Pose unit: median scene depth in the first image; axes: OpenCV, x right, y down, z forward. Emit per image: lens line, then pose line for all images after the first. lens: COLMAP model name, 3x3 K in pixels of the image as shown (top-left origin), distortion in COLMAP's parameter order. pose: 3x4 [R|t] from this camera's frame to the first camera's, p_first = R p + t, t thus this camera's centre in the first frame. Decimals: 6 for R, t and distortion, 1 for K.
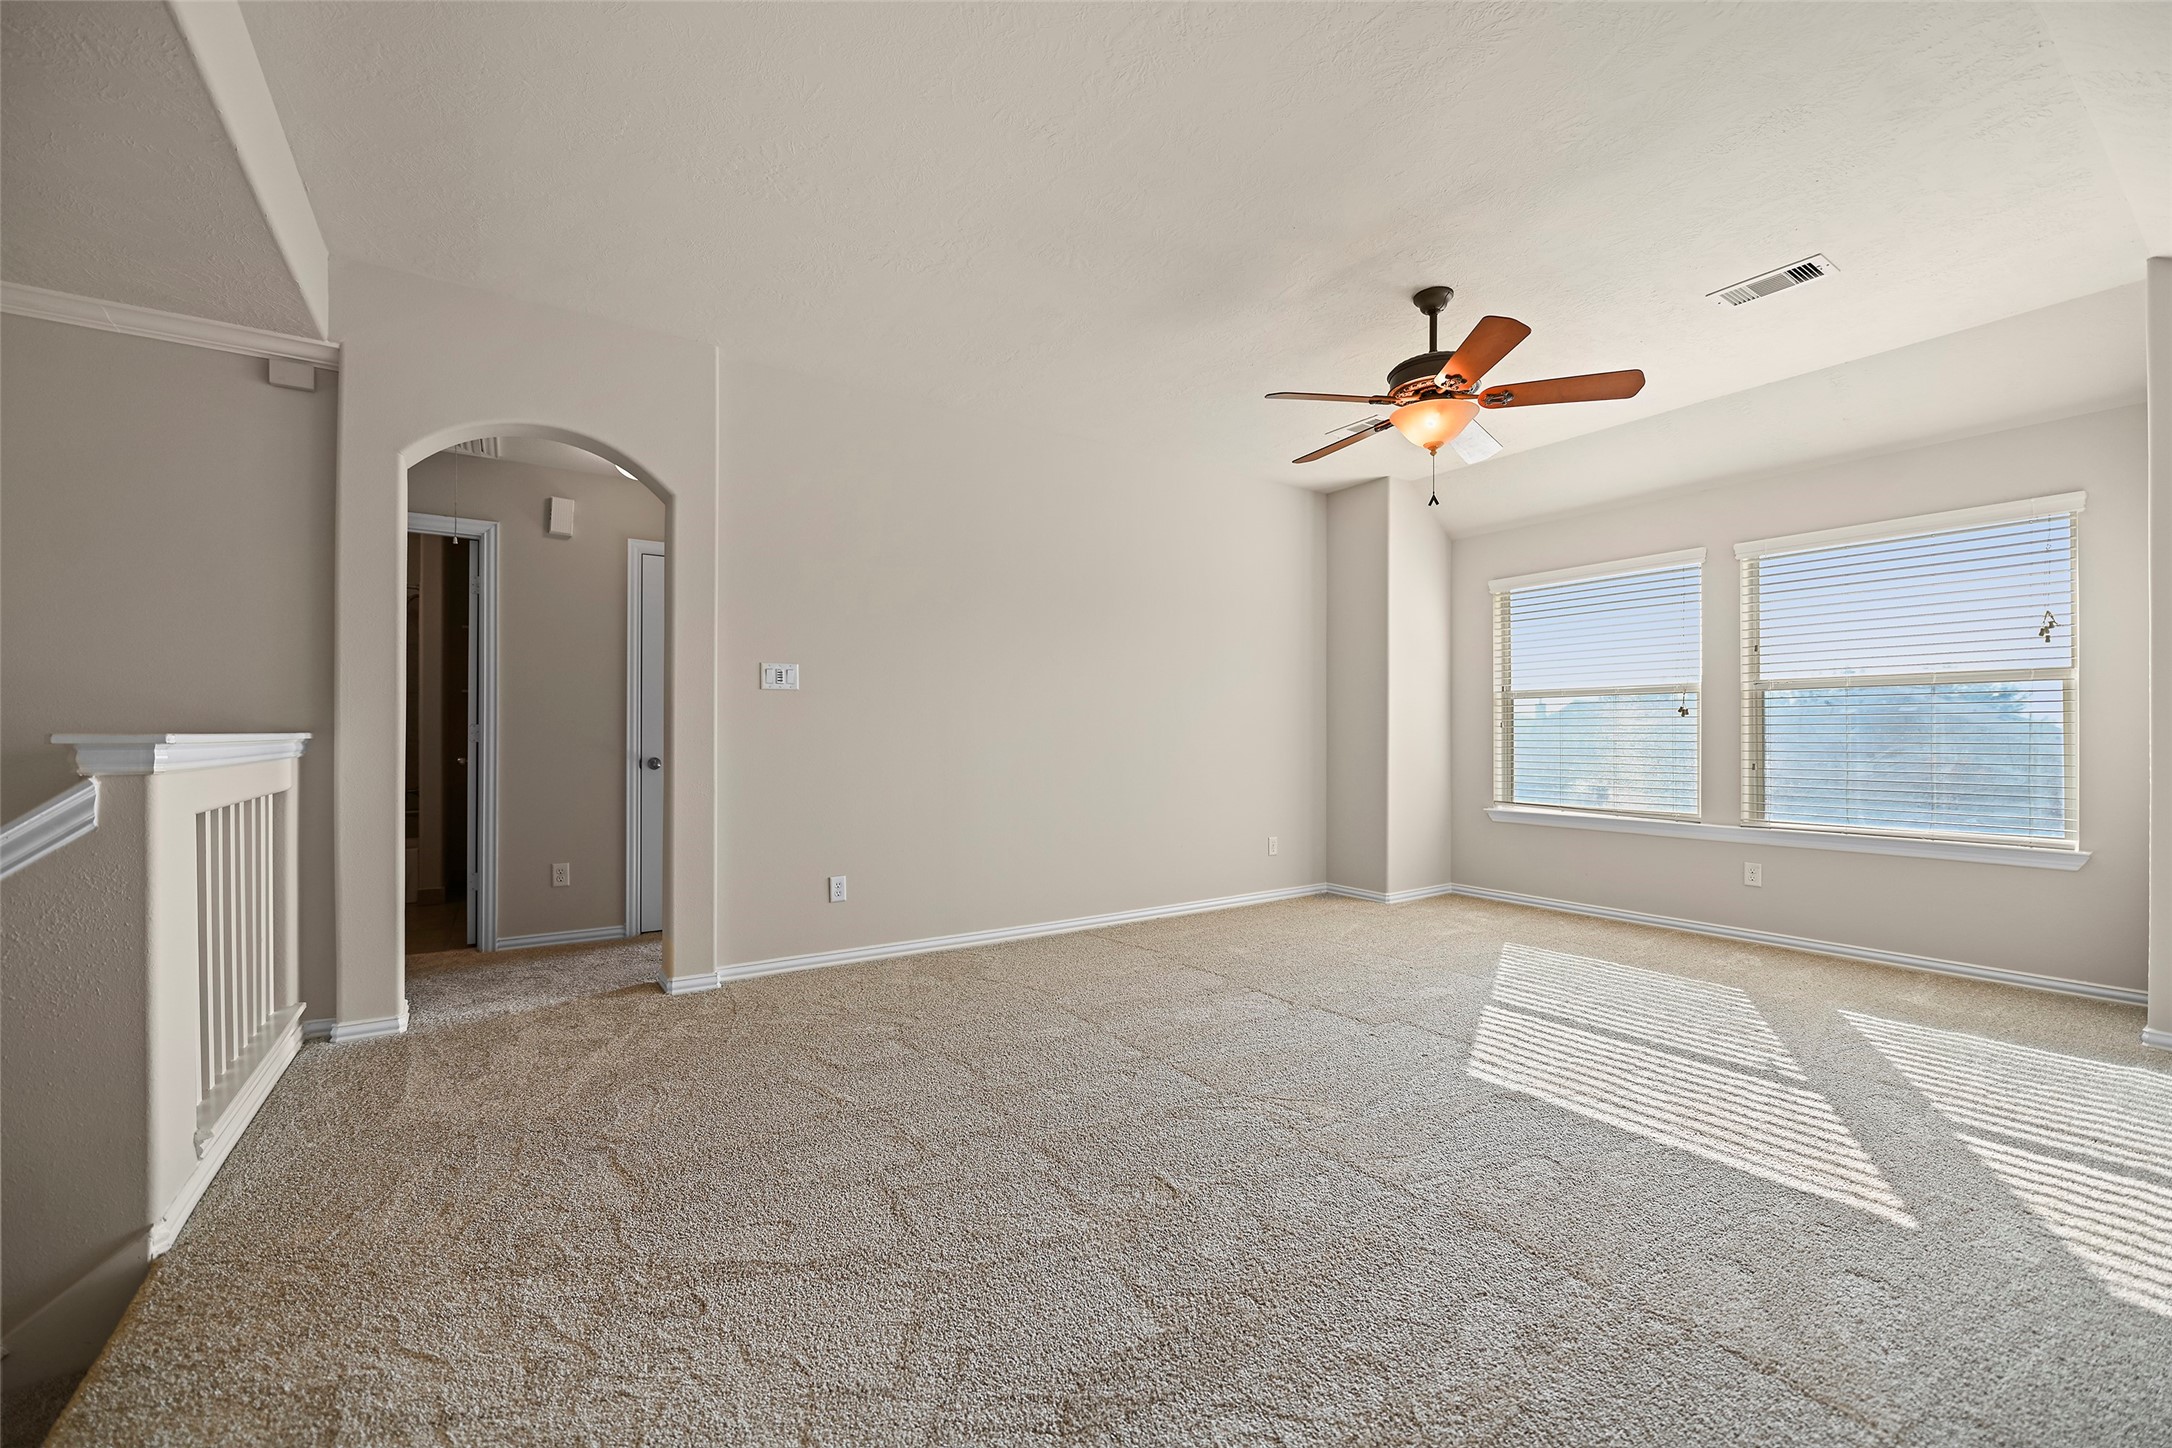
lens RADIAL K [[881.3, 0, 1086.0], [0, 881.3, 724.0], [0, 0, 1]] dist [-0.000221, -0.000129]
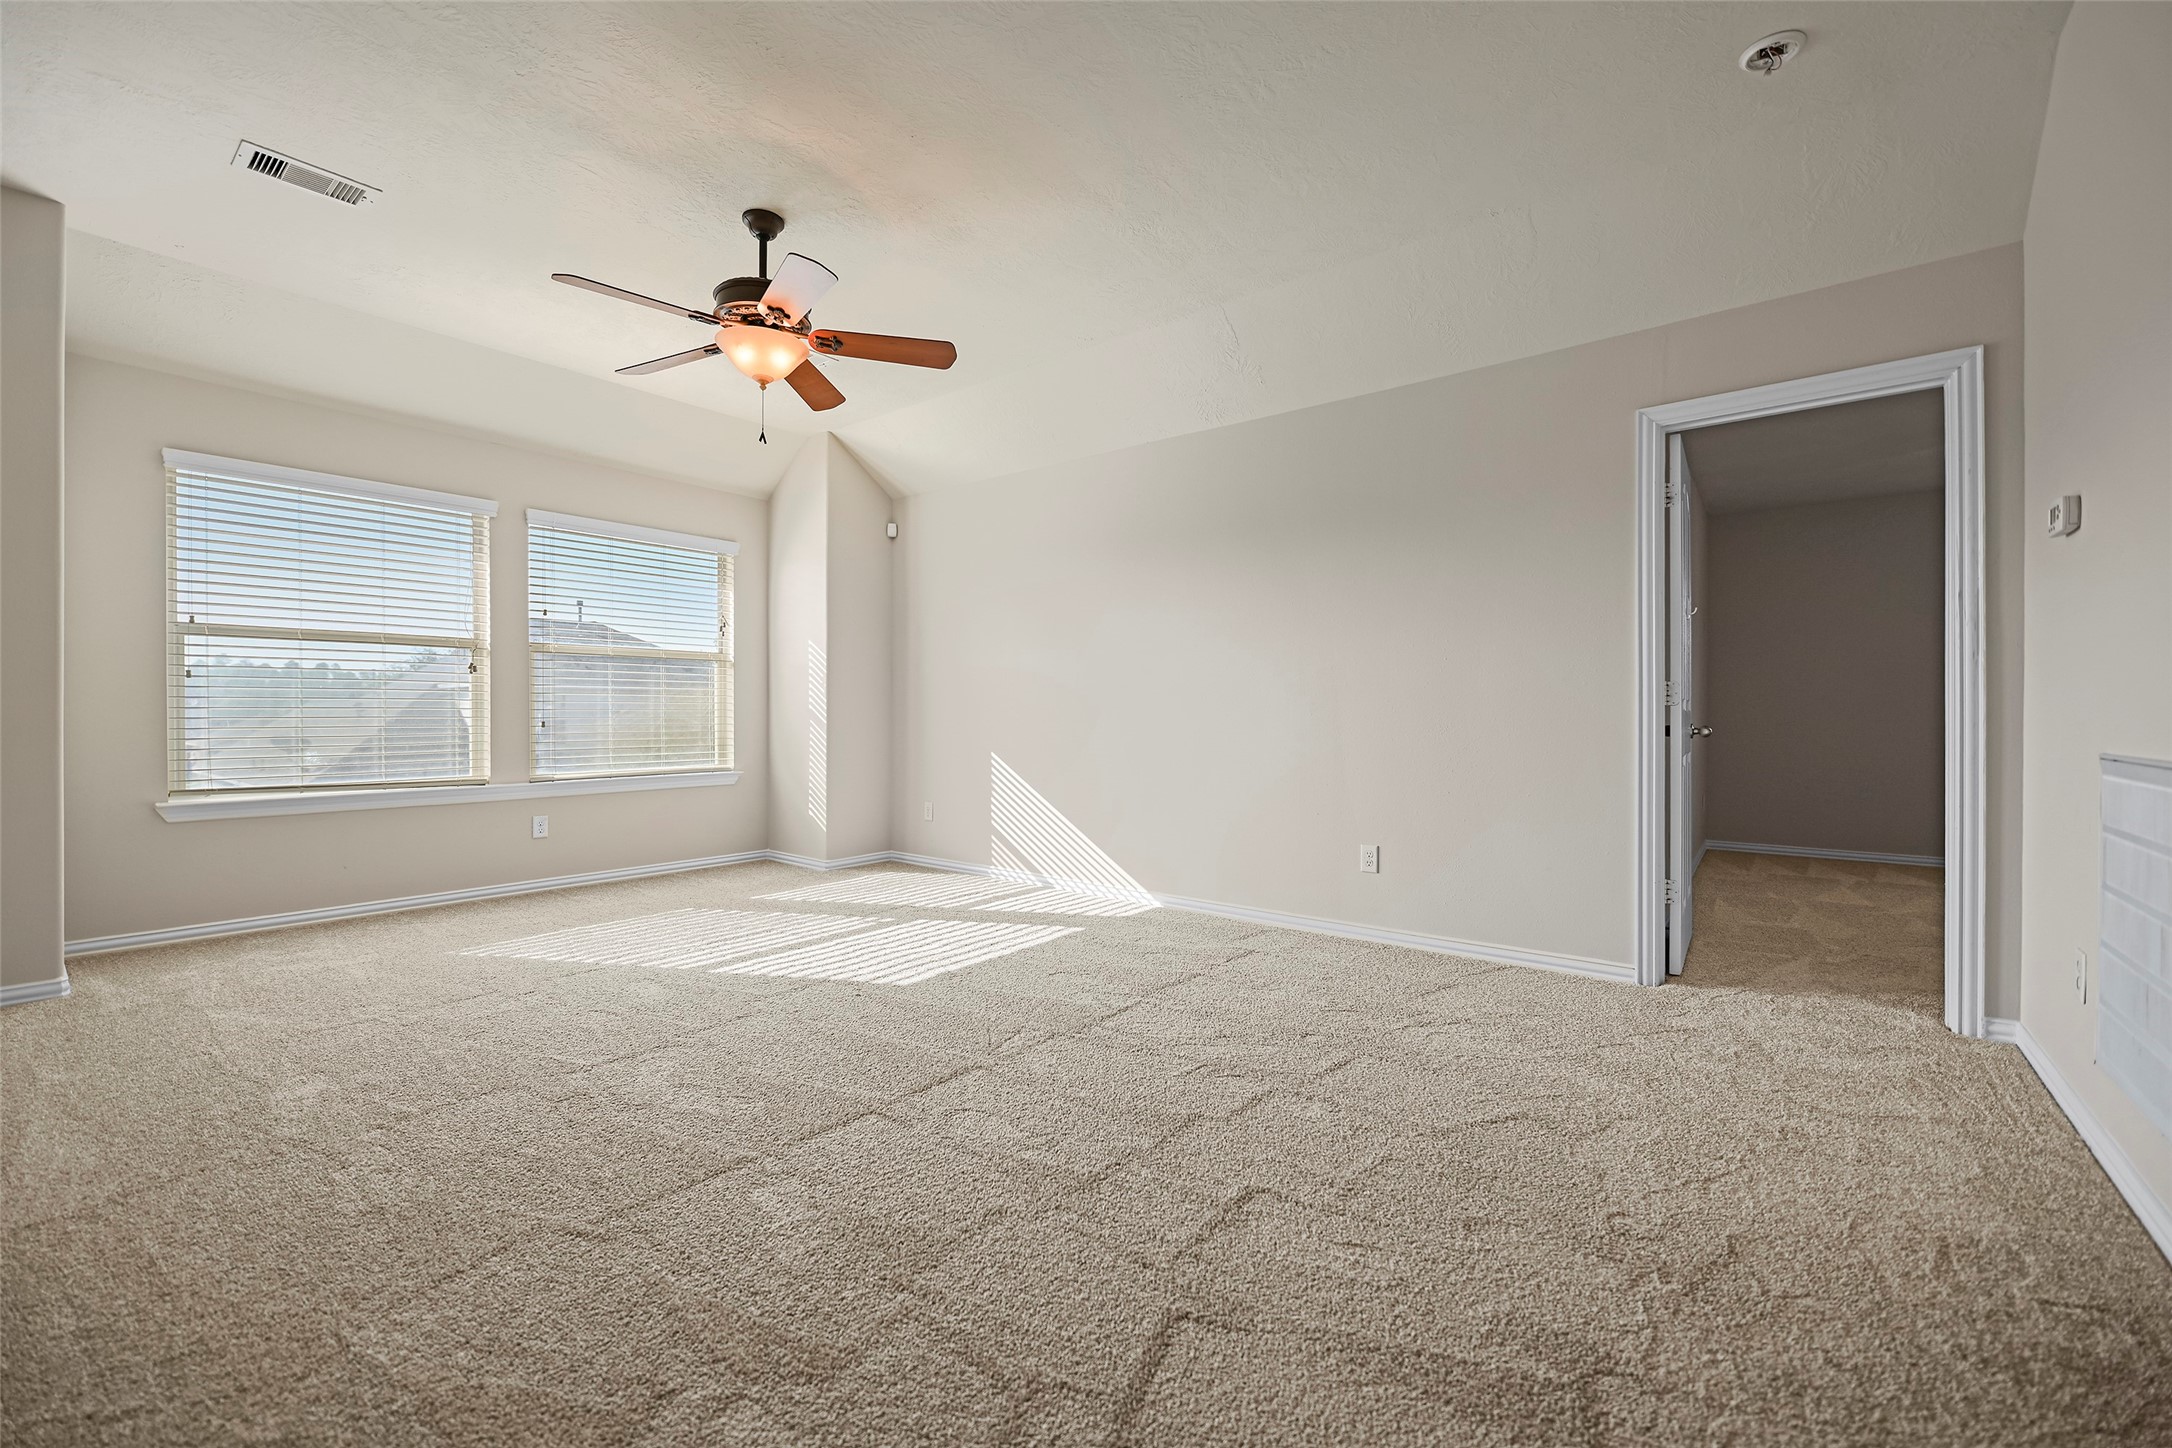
lens RADIAL K [[857.7, 0, 1119.8], [0, 857.7, 711.6], [0, 0, 1]] dist [-0.000030, 0.000007]
pose [[-0.321327, -0.001822, 0.946966, -0.591970], [-0.014571, 0.999889, -0.003021, 0.035872], [-0.946856, -0.014769, -0.321318, 0.921486]]
